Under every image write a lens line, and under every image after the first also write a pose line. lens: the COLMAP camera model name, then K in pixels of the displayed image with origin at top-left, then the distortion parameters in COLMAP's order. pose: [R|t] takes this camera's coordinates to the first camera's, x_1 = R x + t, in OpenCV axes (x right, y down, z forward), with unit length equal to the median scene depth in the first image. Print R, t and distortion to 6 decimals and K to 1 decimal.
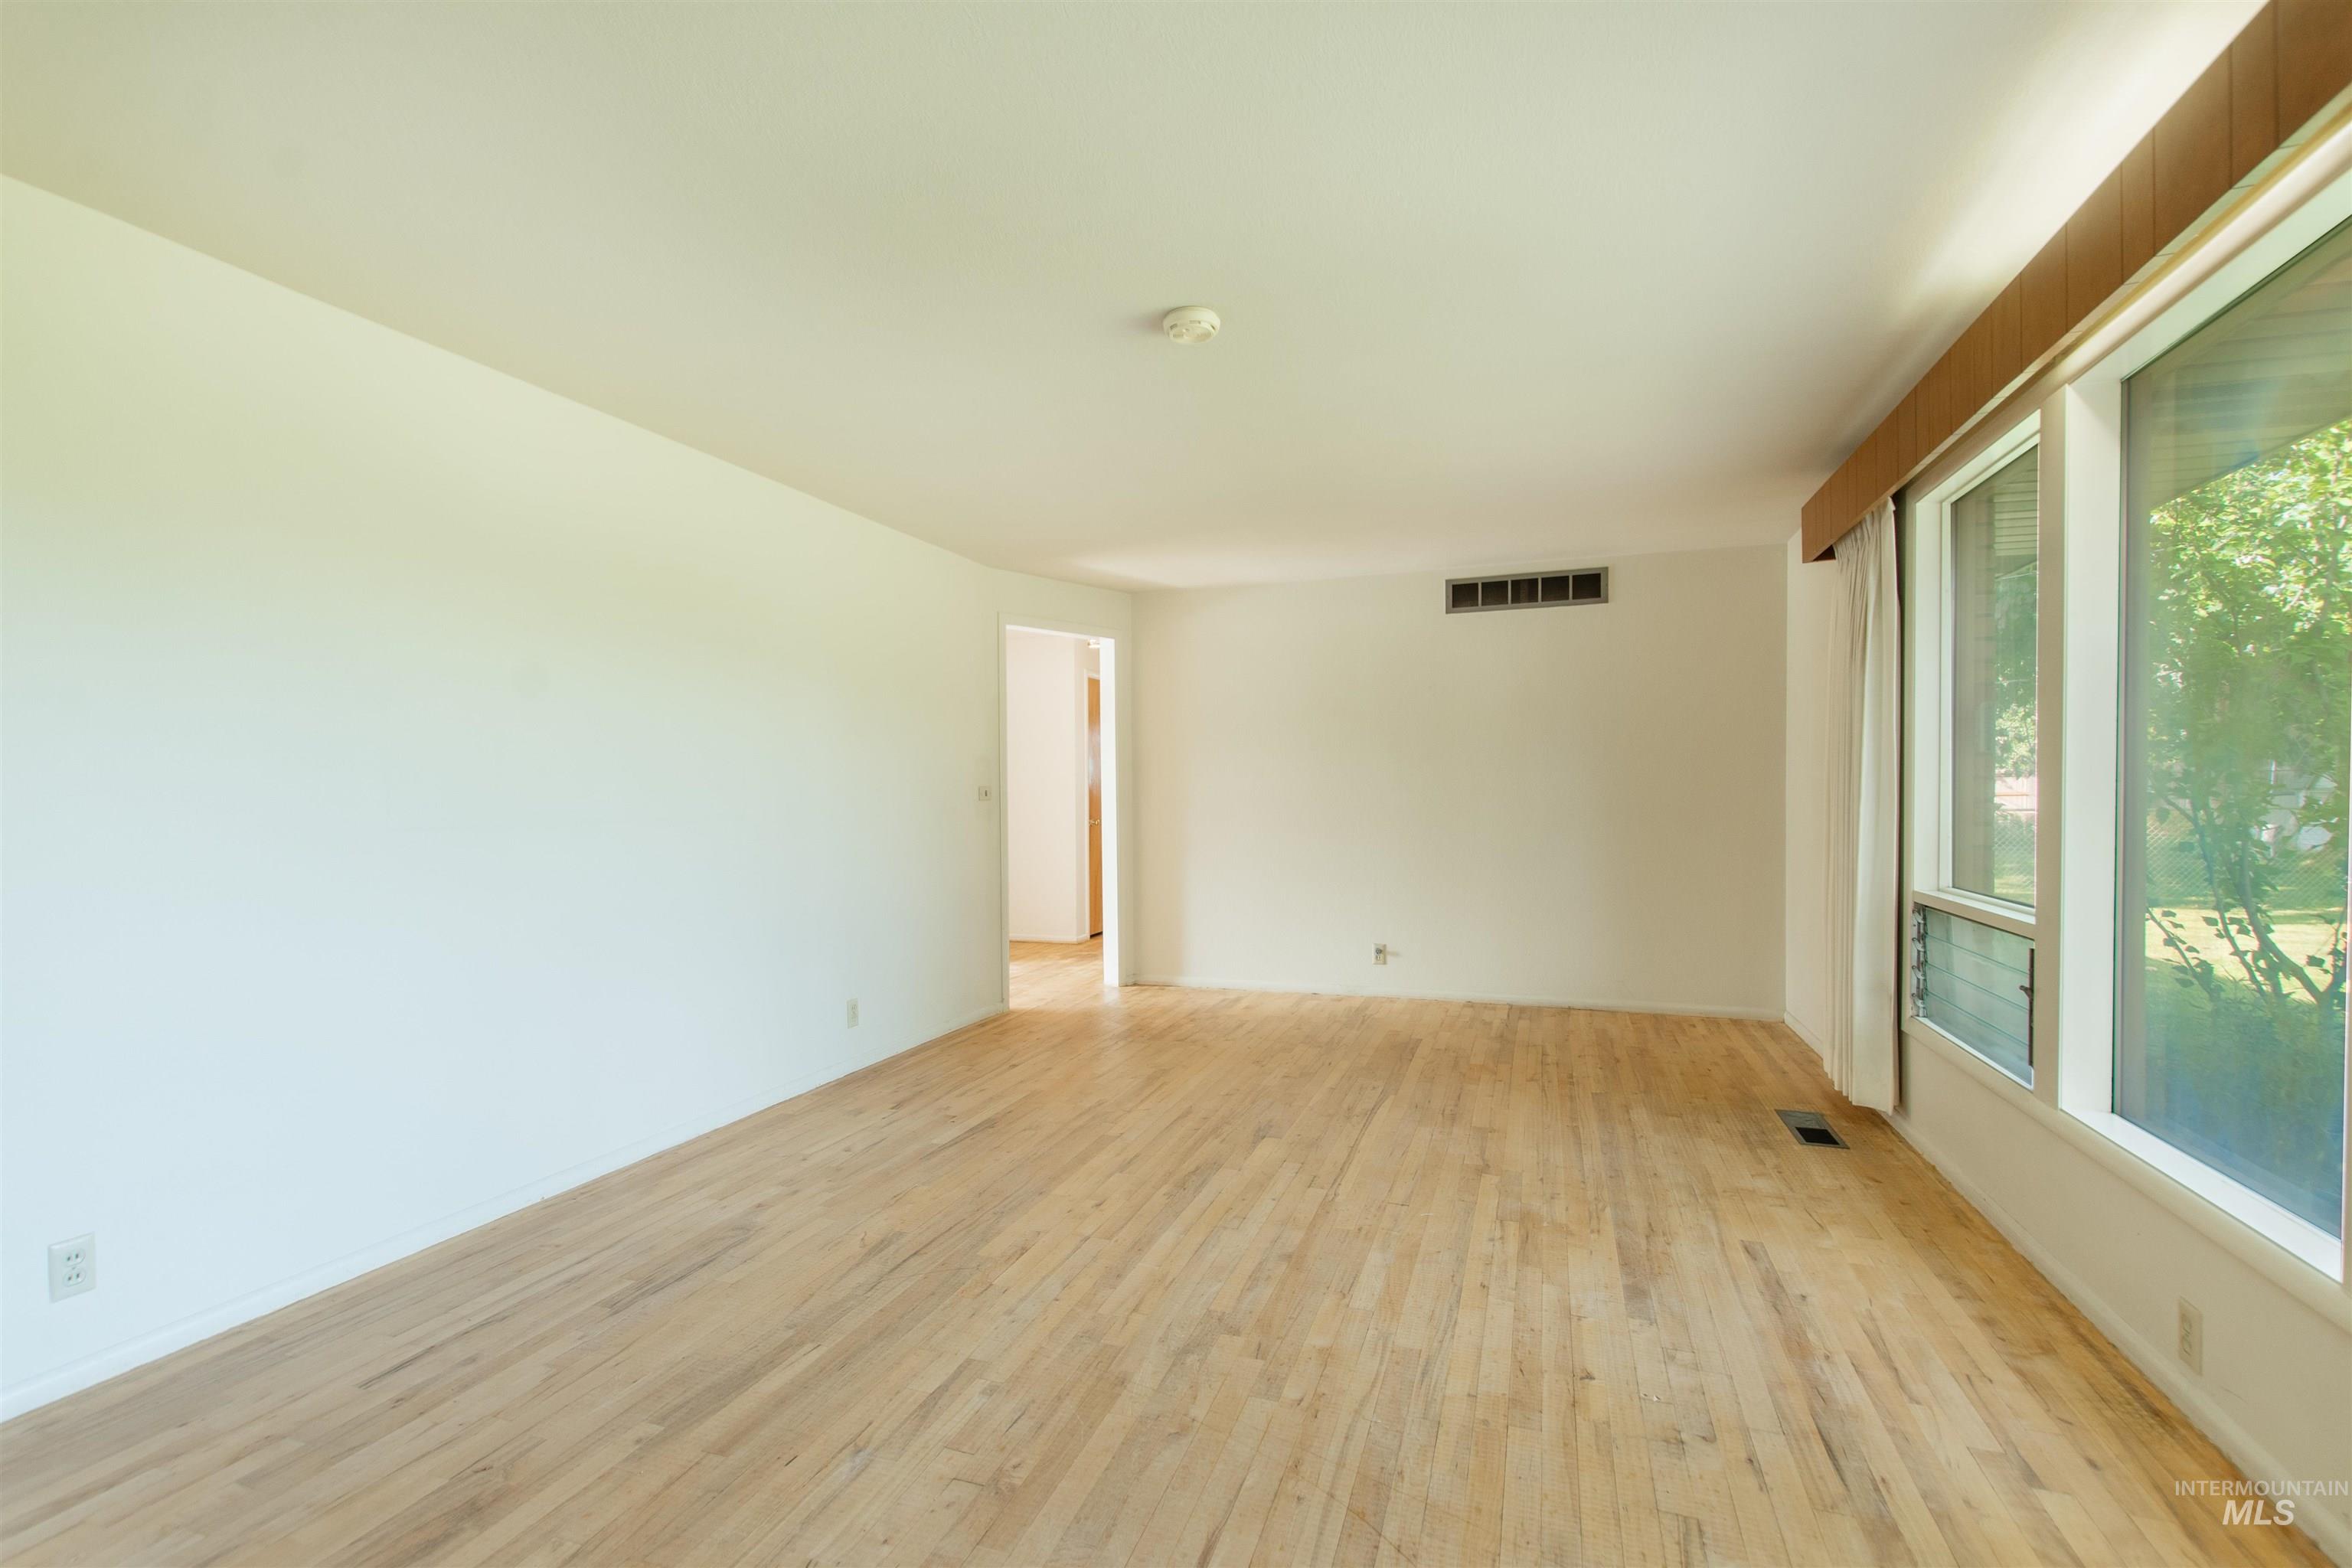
lens RADIAL K [[1045.5, 0, 1176.0], [0, 1045.5, 784.0], [0, 0, 1]] dist [0.007890, -0.000095]
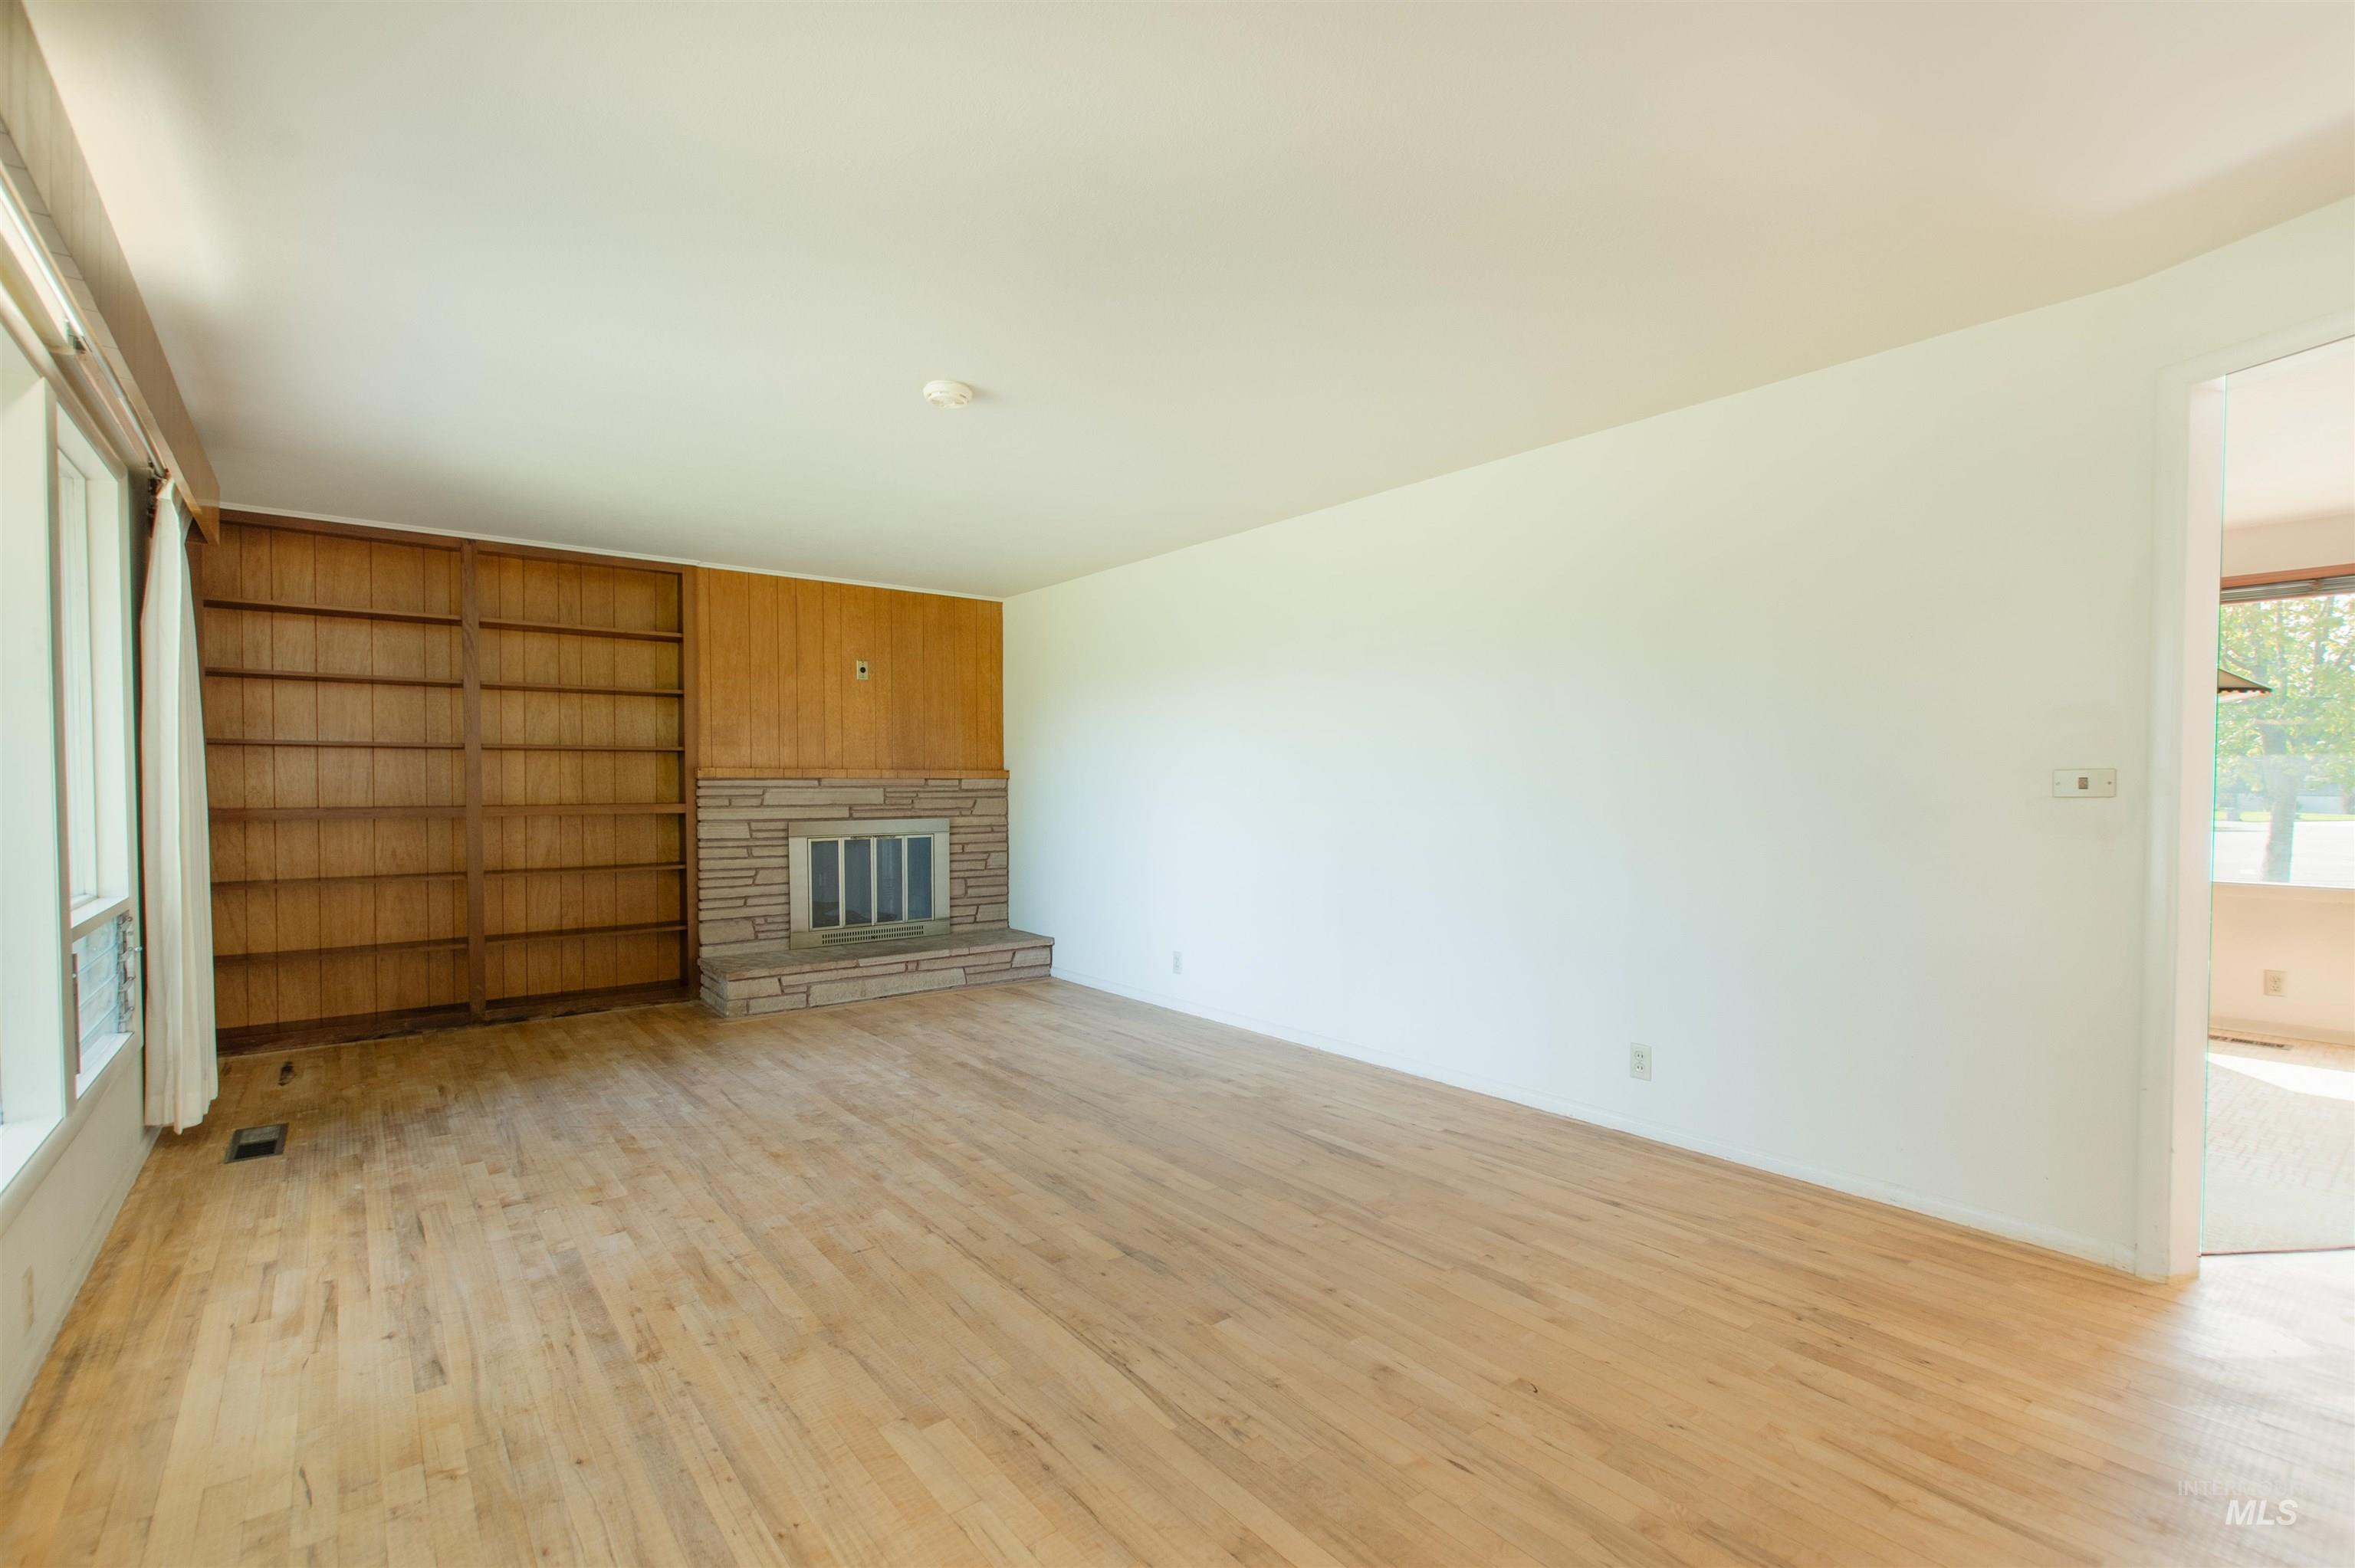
lens RADIAL K [[1056.4, 0, 1175.2], [0, 1056.4, 813.5], [0, 0, 1]] dist [0.011317, -0.003836]
pose [[-0.533290, 0.034804, -0.845216, 0.776399], [0.012237, 0.999366, 0.033430, 0.002048], [0.845844, 0.007485, -0.533378, 1.611383]]
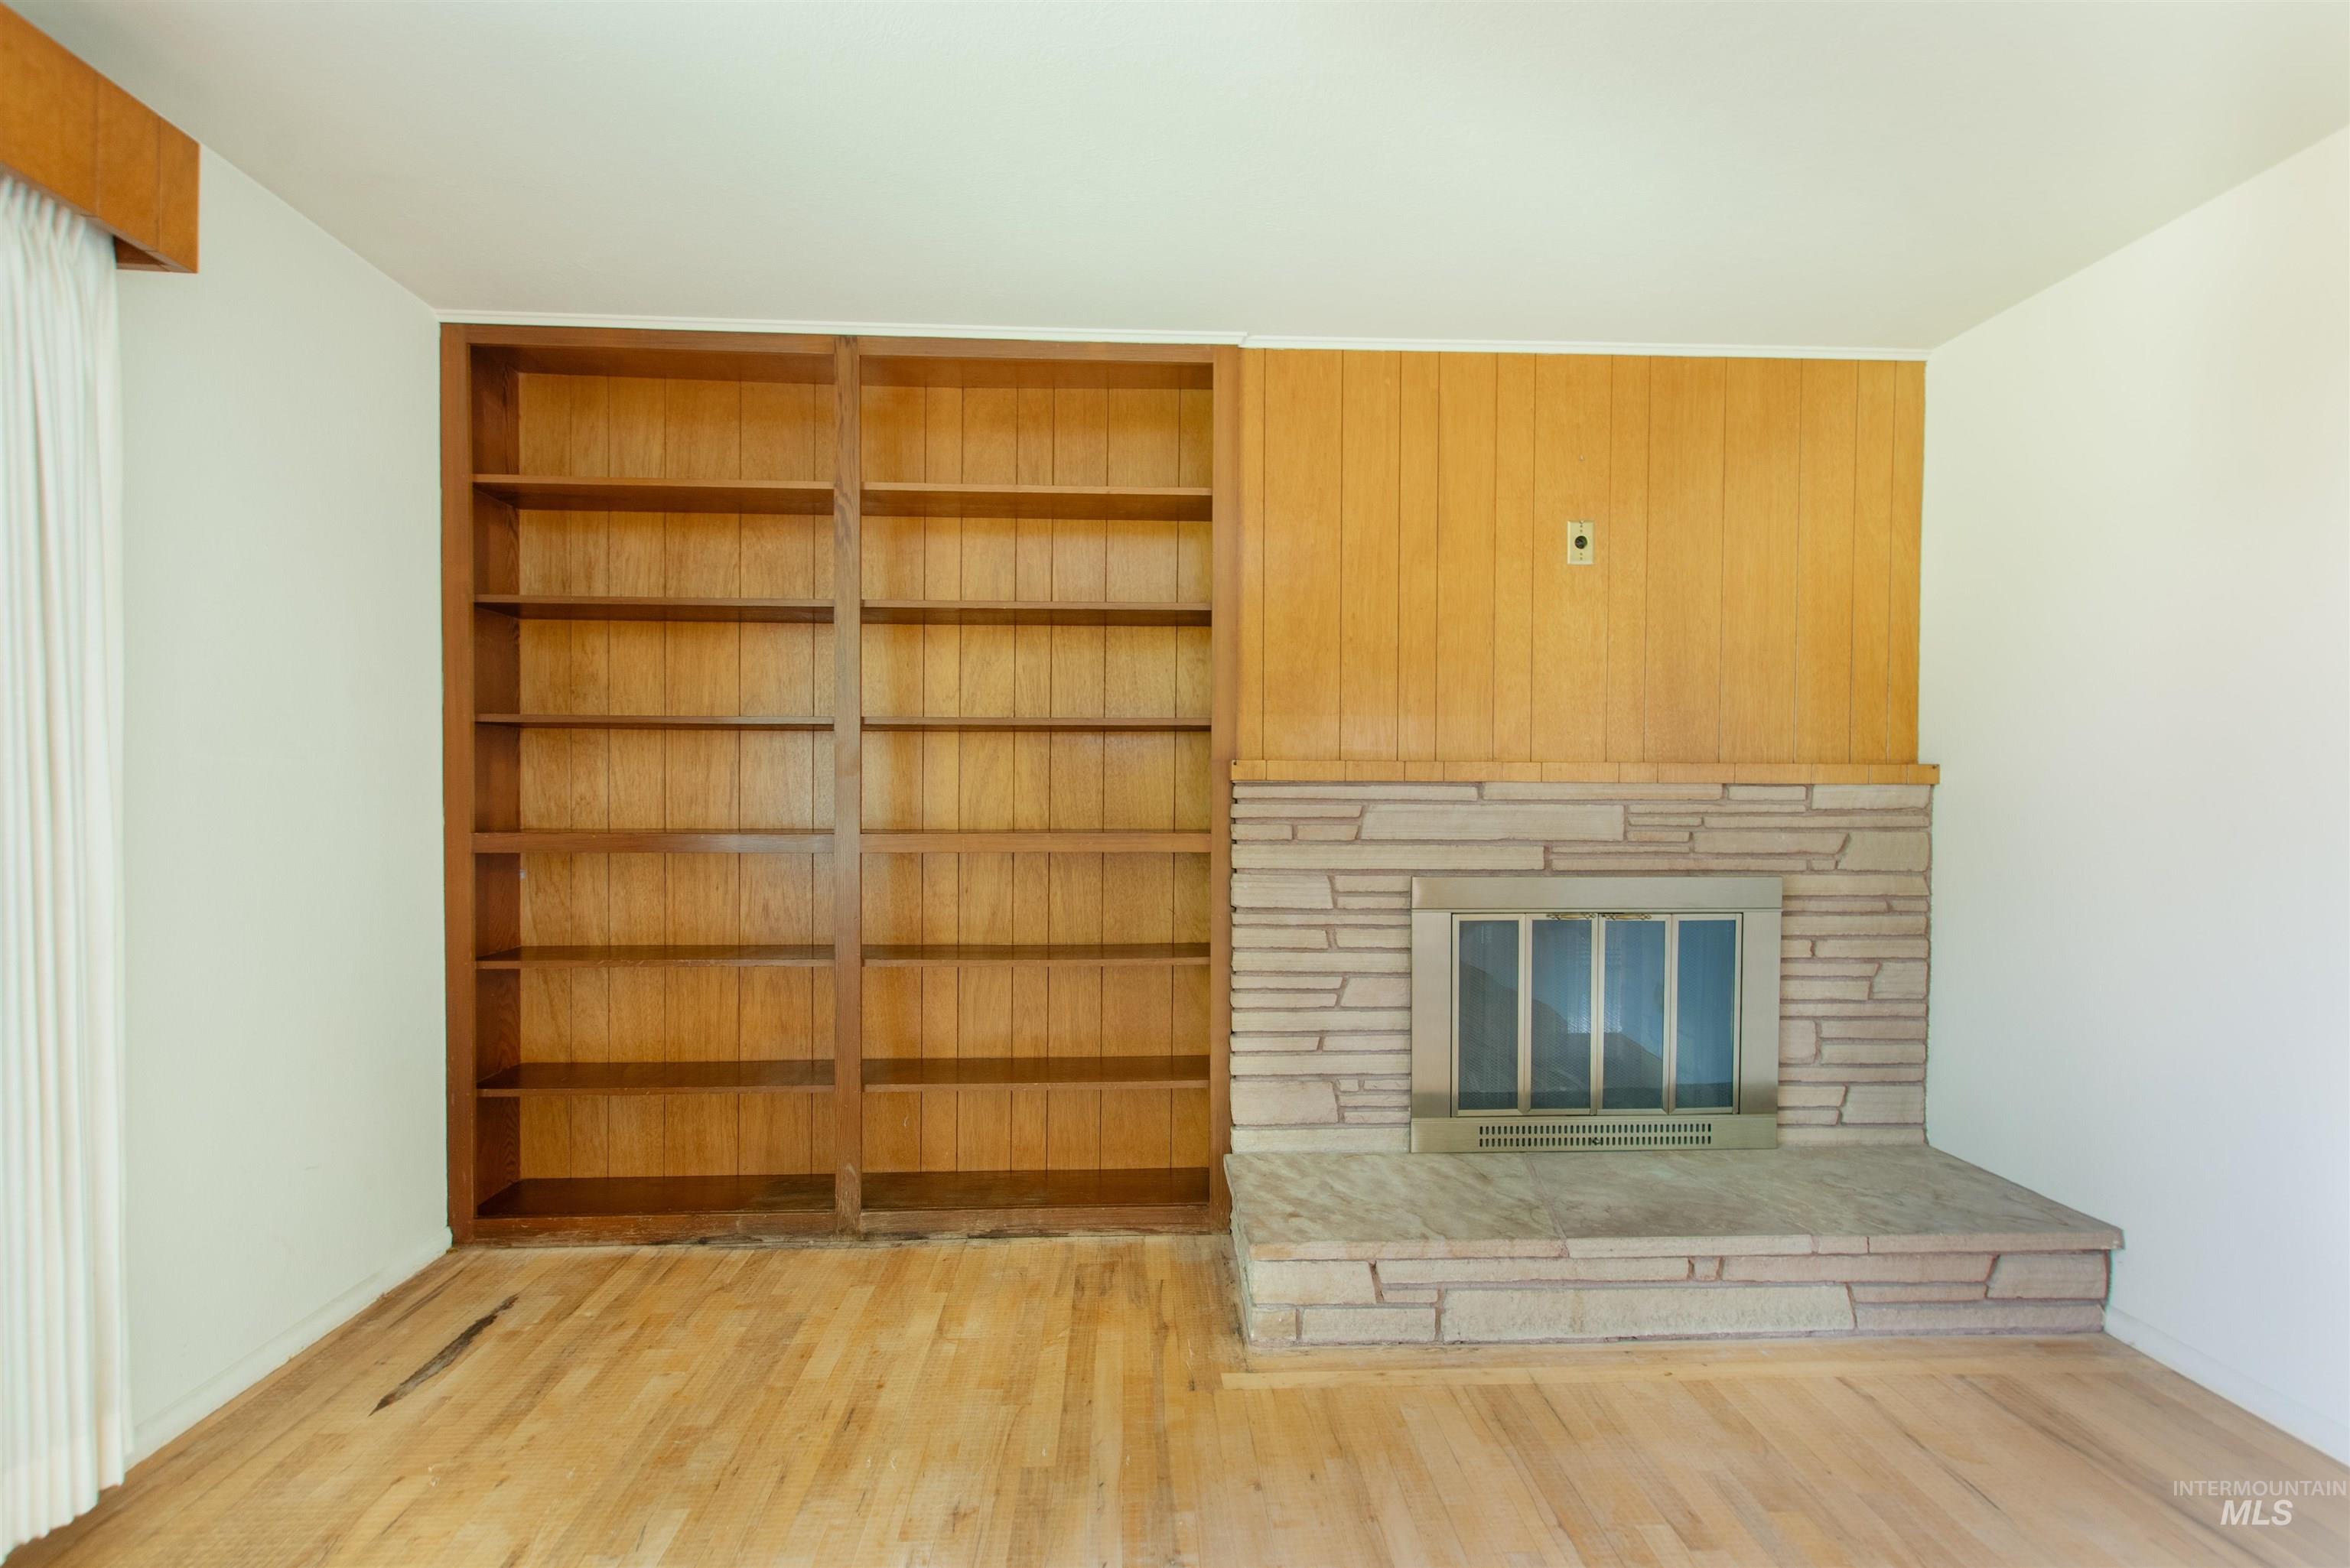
lens RADIAL K [[1054.3, 0, 1172.7], [0, 1054.3, 813.4], [0, 0, 1]] dist [0.011317, -0.003836]
pose [[-0.923974, 0.014426, -0.382183, 0.052113], [0.008204, 0.999806, 0.017903, 0.002470], [0.382367, 0.013406, -0.923913, 0.735086]]
